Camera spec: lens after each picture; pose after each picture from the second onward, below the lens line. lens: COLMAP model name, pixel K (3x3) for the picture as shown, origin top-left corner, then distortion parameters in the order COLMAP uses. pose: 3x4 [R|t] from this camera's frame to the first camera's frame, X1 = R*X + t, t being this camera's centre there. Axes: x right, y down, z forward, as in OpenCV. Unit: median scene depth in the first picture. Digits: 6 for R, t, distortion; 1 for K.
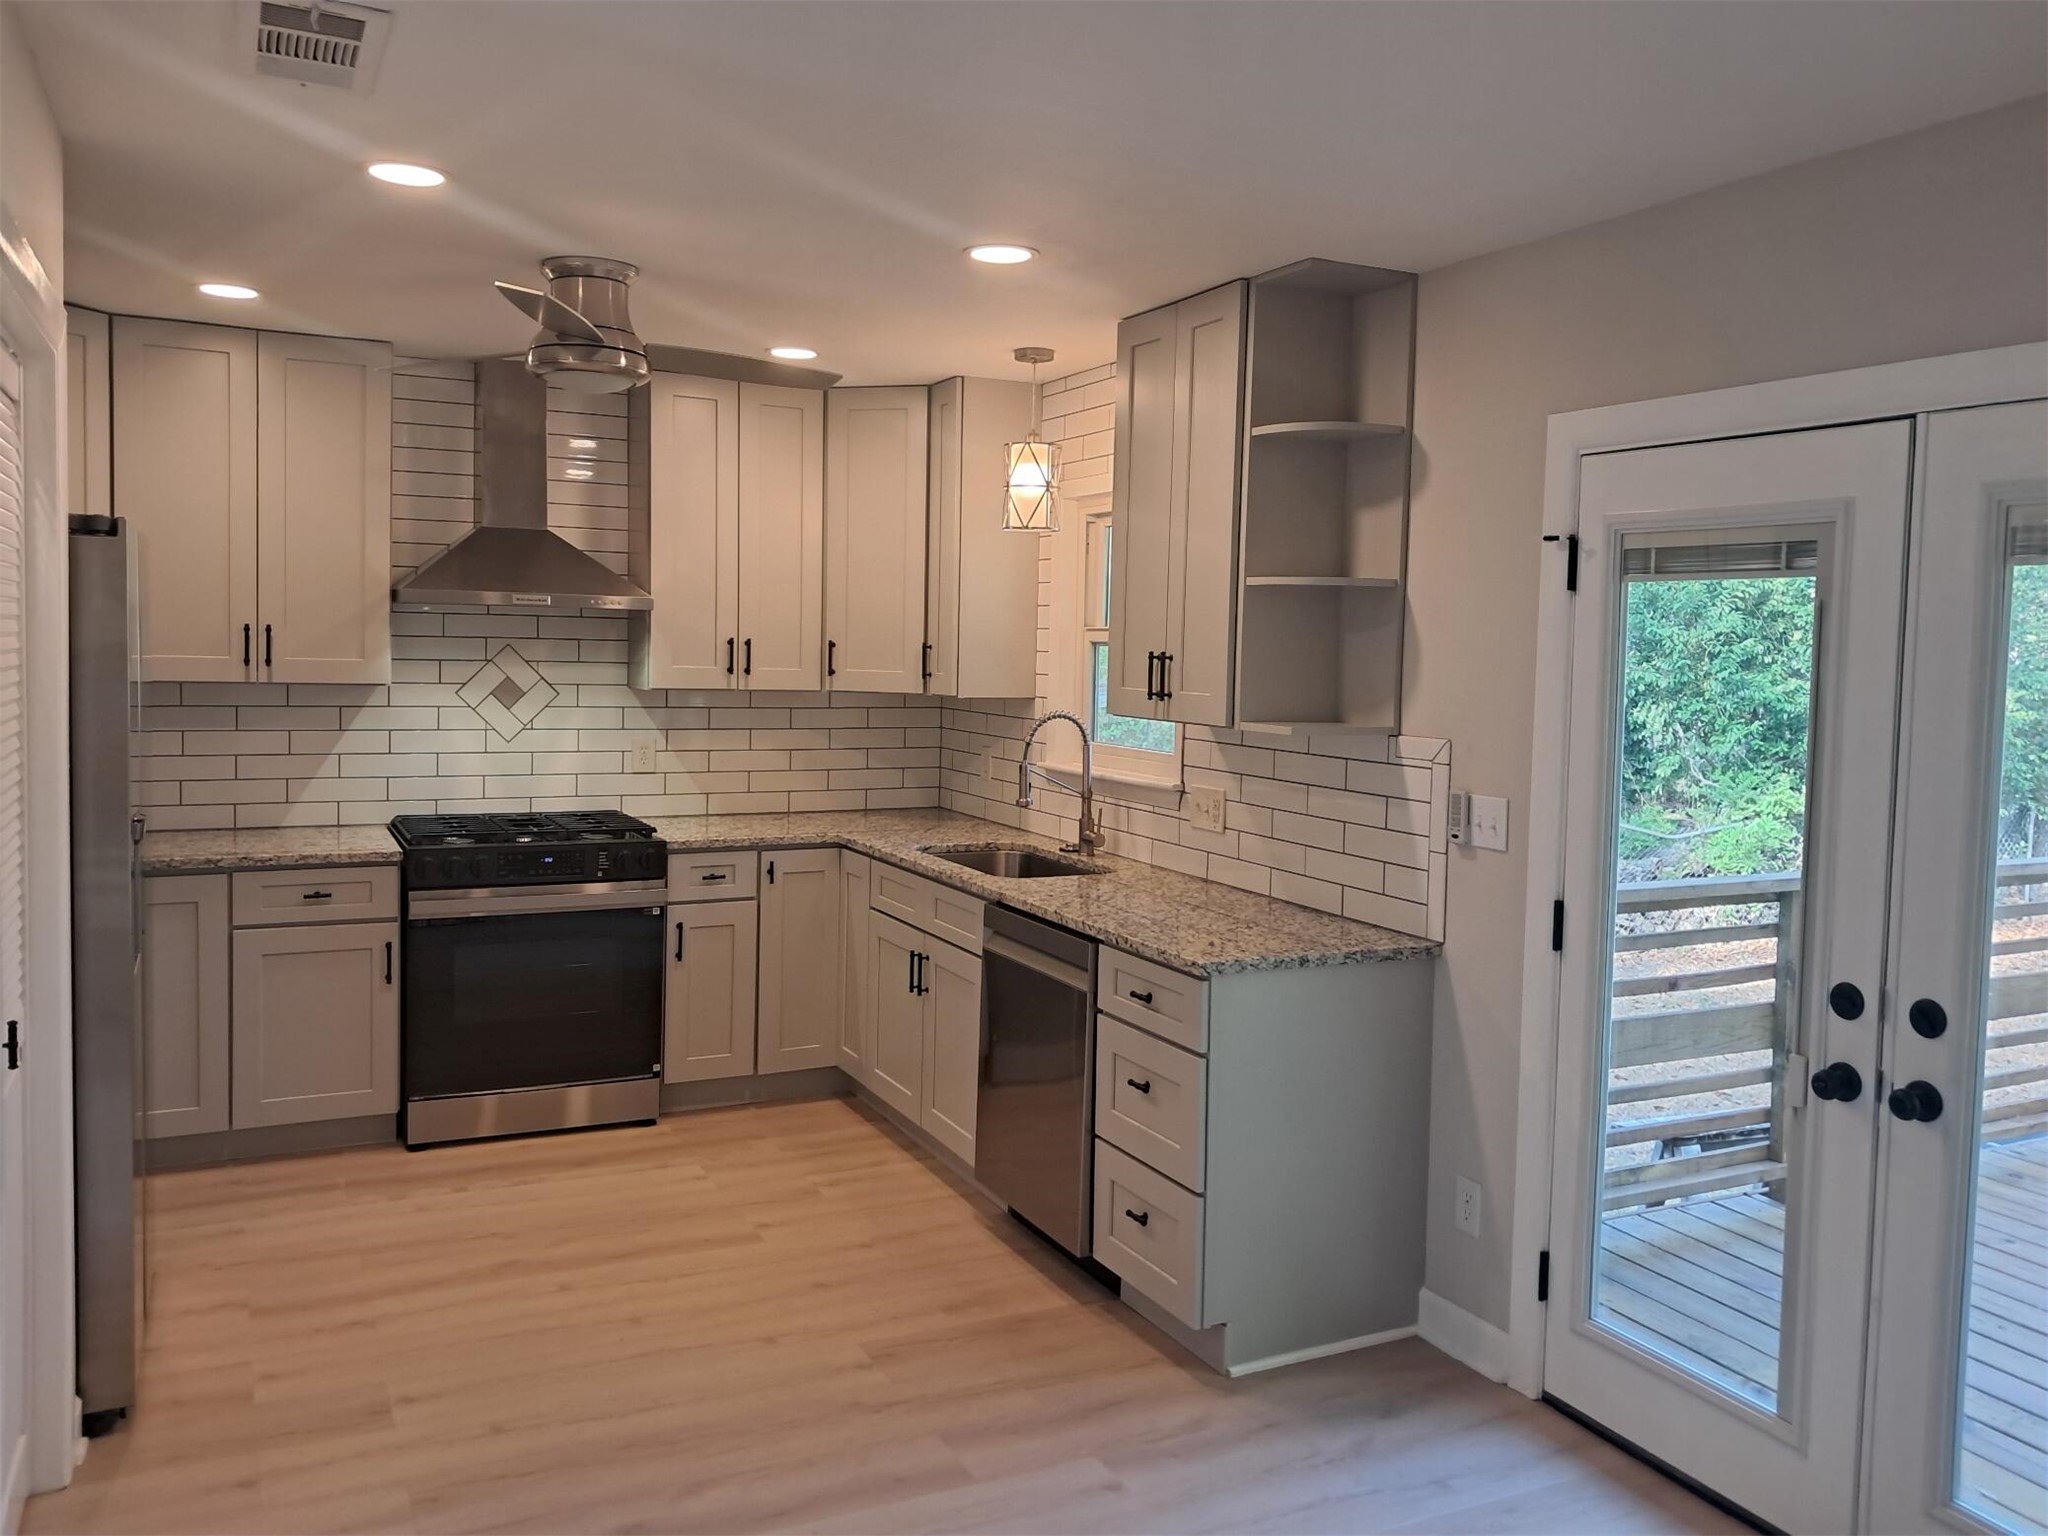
lens RADIAL K [[1612.9, 0, 1032.9], [0, 1612.9, 696.2], [0, 0, 1]] dist [0.039320, -0.063967]
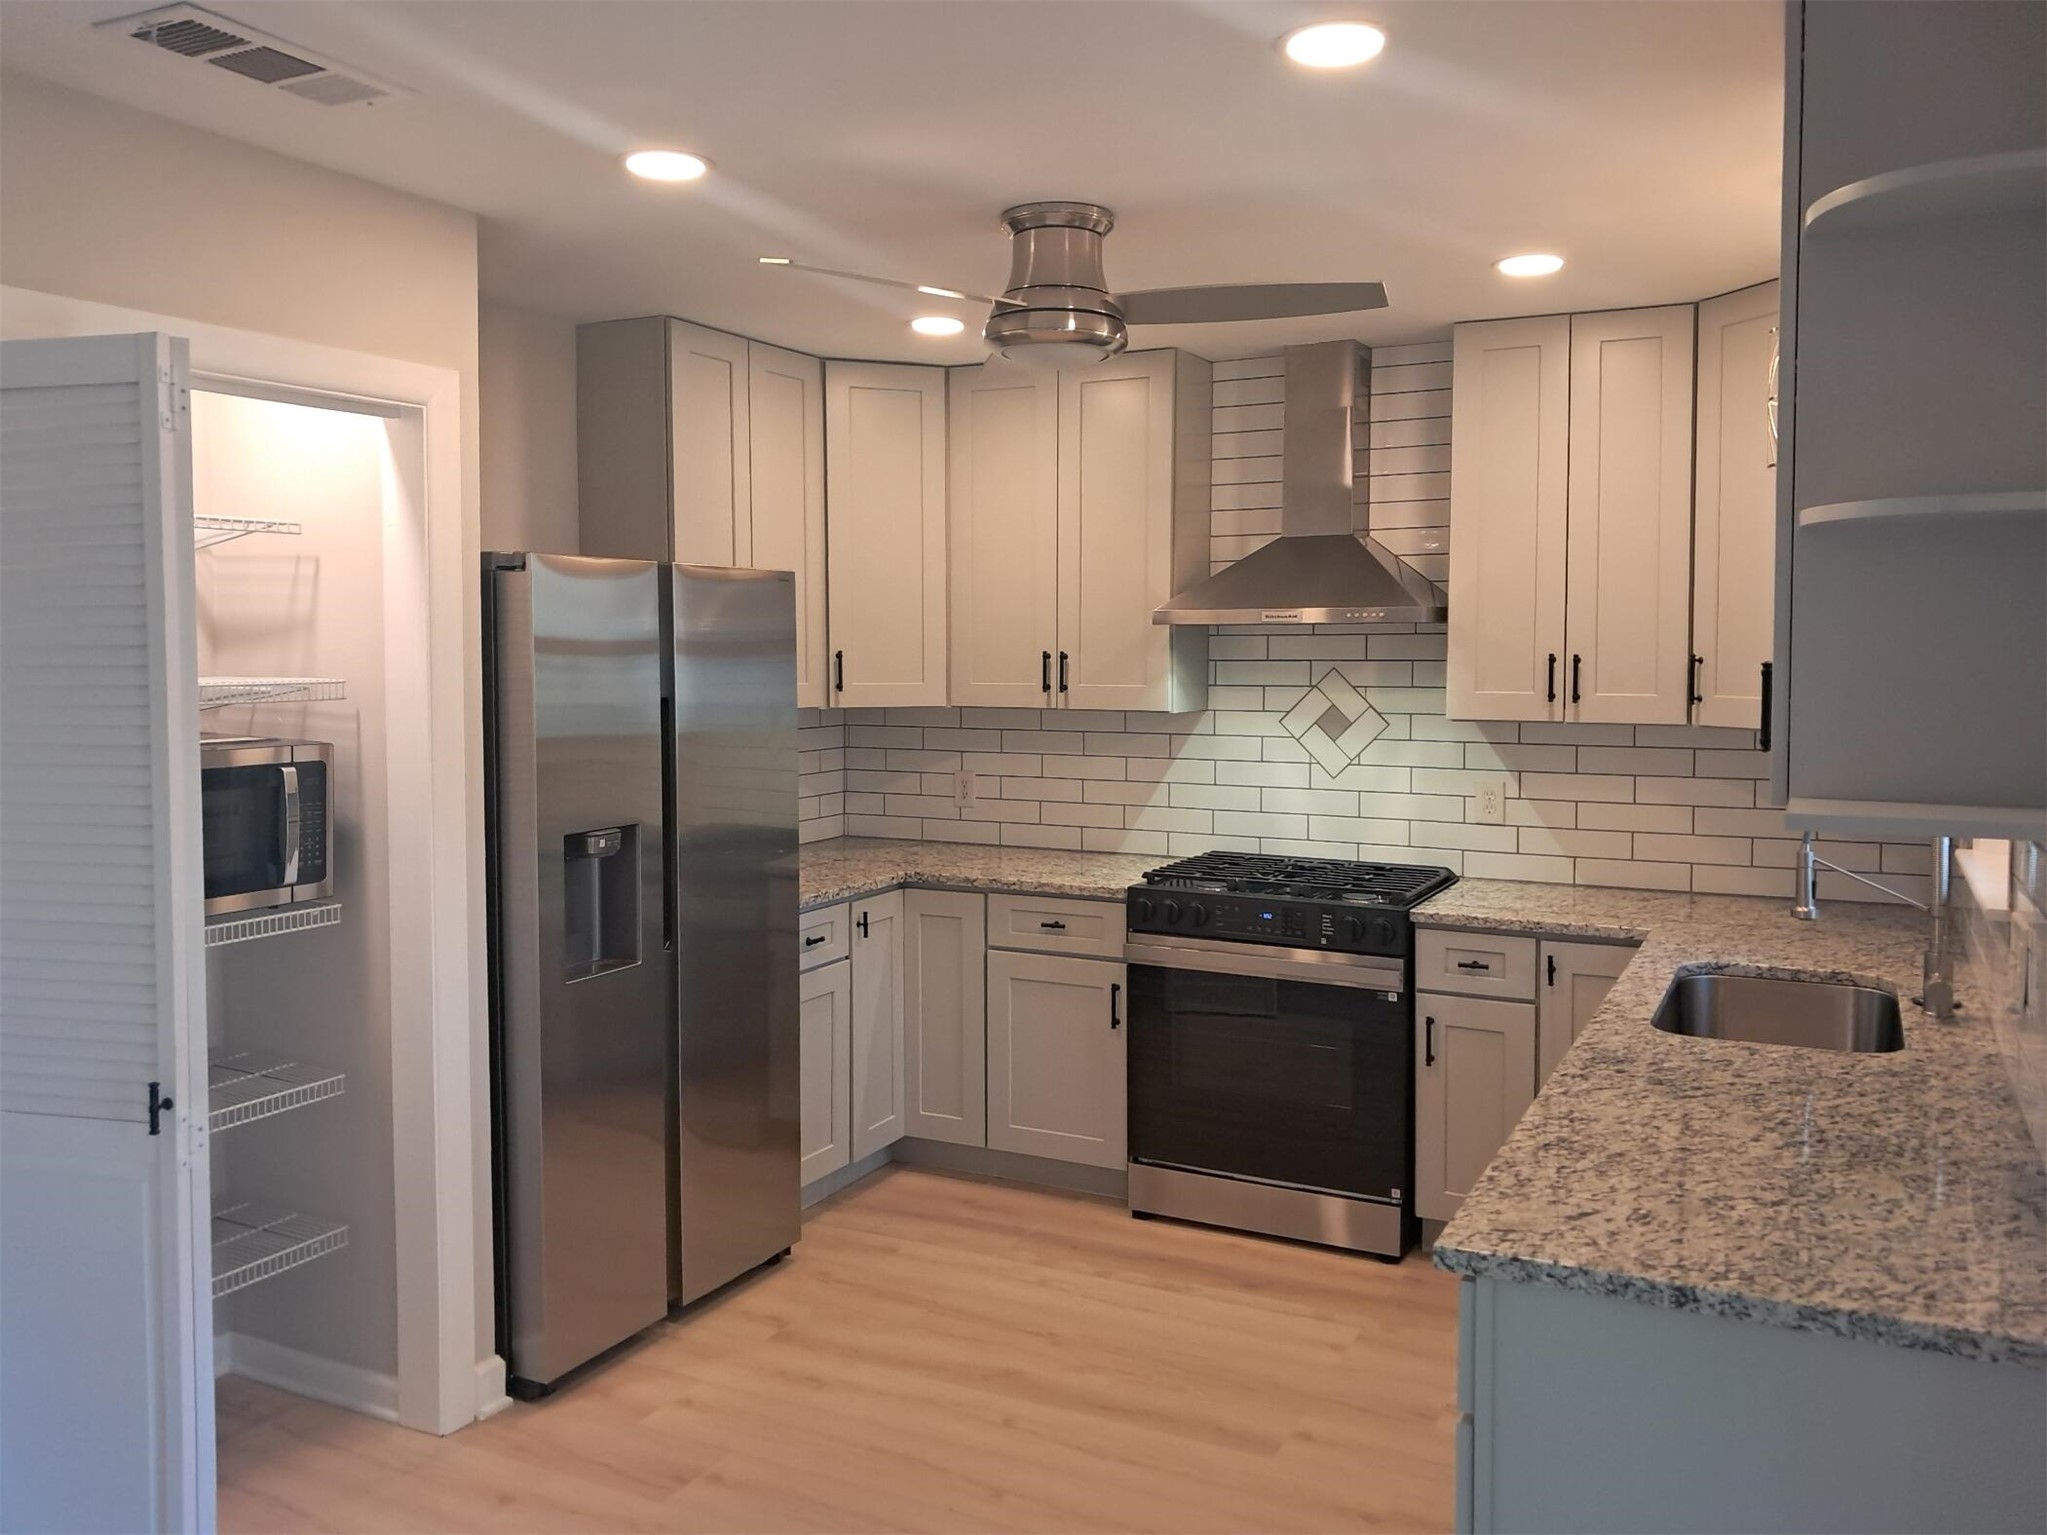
lens RADIAL K [[1612.1, 0, 1012.7], [0, 1612.1, 673.7], [0, 0, 1]] dist [0.039320, -0.063967]
pose [[0.604129, -0.010118, -0.796822, 0.327603], [-0.017541, 0.999508, -0.025990, -0.003240], [0.796694, 0.029679, 0.603654, 0.400963]]
